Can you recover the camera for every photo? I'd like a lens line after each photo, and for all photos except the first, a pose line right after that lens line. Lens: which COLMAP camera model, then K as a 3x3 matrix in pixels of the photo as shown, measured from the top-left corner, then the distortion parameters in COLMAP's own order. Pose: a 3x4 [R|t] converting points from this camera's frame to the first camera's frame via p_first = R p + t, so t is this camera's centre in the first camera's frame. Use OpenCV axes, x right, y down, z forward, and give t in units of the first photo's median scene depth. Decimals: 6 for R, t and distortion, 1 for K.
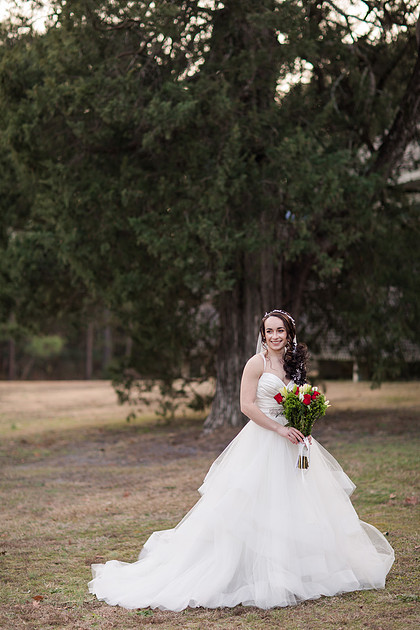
lens RADIAL K [[1457.5, 0, 210.0], [0, 1457.5, 315.0], [0, 0, 1]] dist [0.056052, -0.476709]
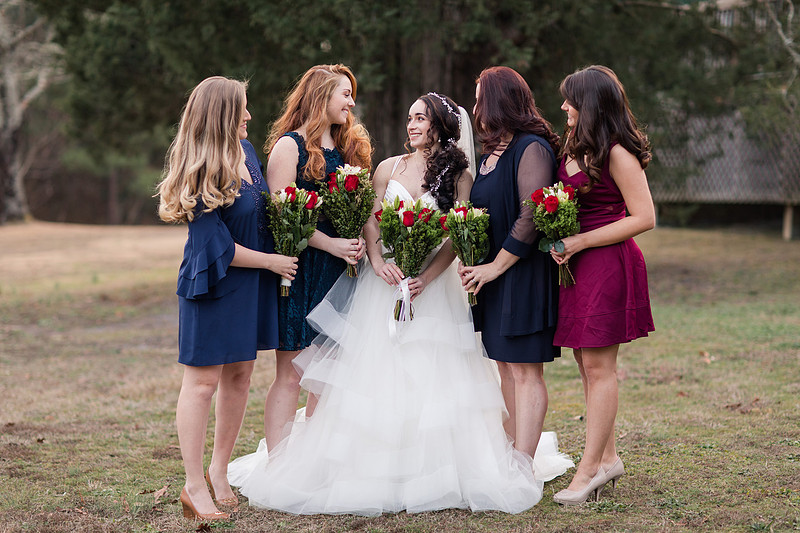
lens RADIAL K [[1850.8, 0, 400.0], [0, 1850.8, 266.5], [0, 0, 1]] dist [0.056052, -0.476709]
pose [[0.999867, 0.009253, 0.013419, 0.013037], [-0.010065, 0.998041, 0.061751, 0.013698], [-0.012821, -0.061878, 0.998001, 0.067265]]
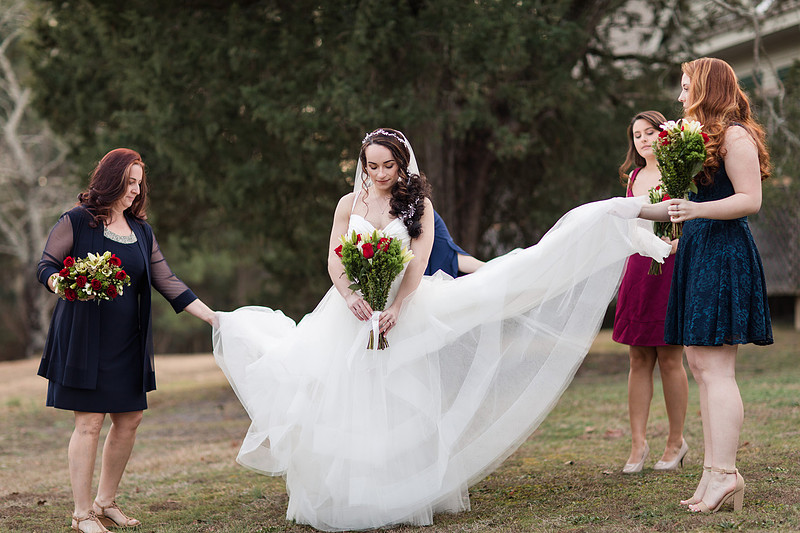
lens RADIAL K [[1850.8, 0, 400.0], [0, 1850.8, 266.5], [0, 0, 1]] dist [0.056052, -0.476709]
pose [[0.999719, -0.023379, -0.003995, 0.027276], [0.023320, 0.999627, -0.014225, 0.040901], [0.004326, 0.014128, 0.999891, 0.052271]]
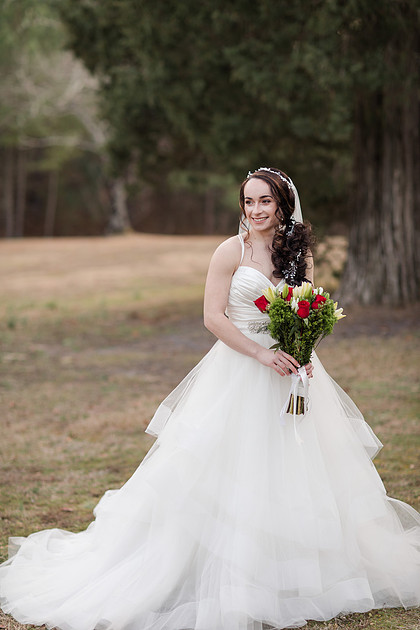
lens RADIAL K [[1467.4, 0, 210.0], [0, 1467.4, 315.0], [0, 0, 1]] dist [0.054652, 0.121898]
pose [[0.987641, 0.017333, -0.155769, 0.065823], [-0.001460, 0.994841, 0.101438, -0.002504], [0.156723, -0.099957, 0.982571, 0.188333]]
